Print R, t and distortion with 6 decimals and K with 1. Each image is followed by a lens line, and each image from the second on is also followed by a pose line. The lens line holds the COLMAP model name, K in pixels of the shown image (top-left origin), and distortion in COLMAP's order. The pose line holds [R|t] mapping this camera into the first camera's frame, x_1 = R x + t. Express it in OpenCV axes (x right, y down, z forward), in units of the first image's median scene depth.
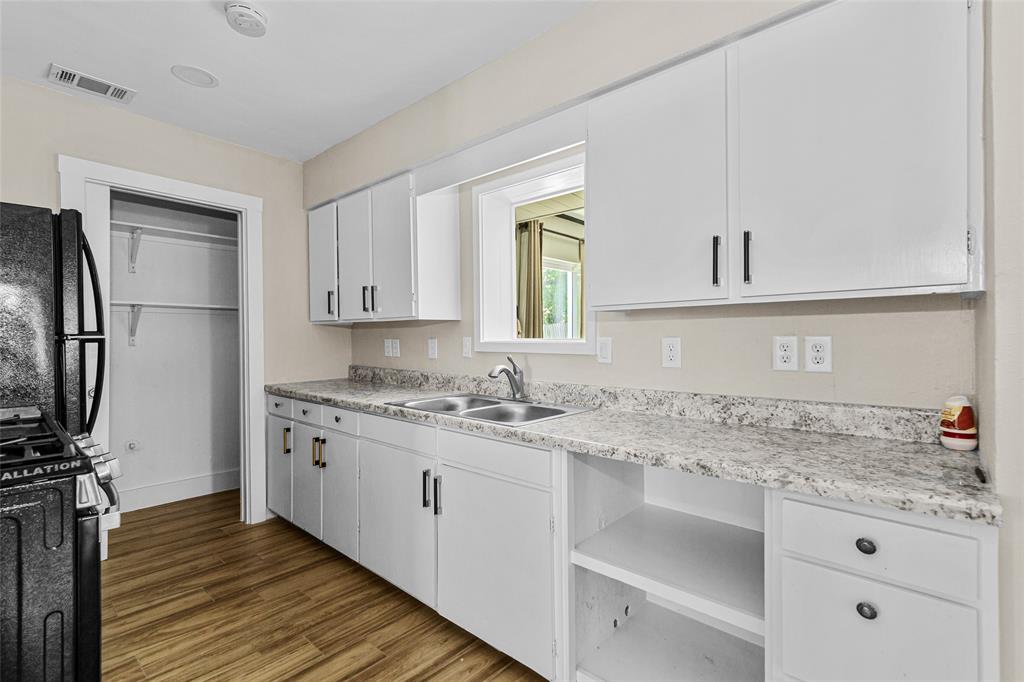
lens RADIAL K [[472.4, 0, 512.6], [0, 472.4, 328.8], [0, 0, 1]] dist [0.007965, -0.000205]
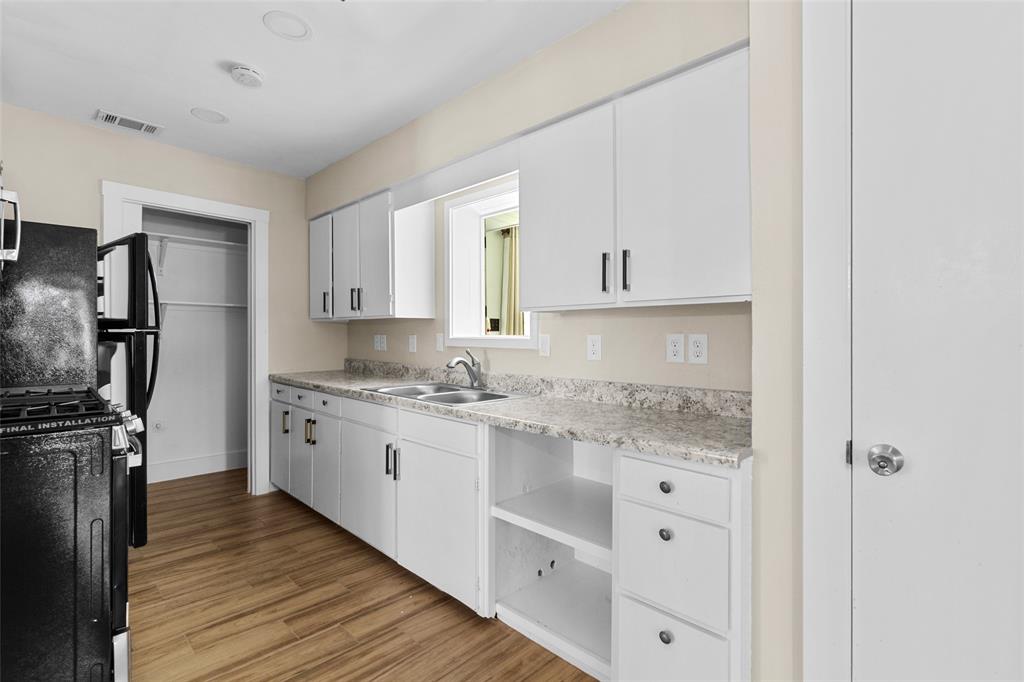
lens RADIAL K [[478.6, 0, 510.4], [0, 478.6, 323.1], [0, 0, 1]] dist [-0.002470, -0.000422]
pose [[0.998748, 0.006841, -0.049545, 0.170069], [-0.007203, 0.999949, -0.007126, -0.000436], [0.049494, 0.007474, 0.998746, -0.184430]]
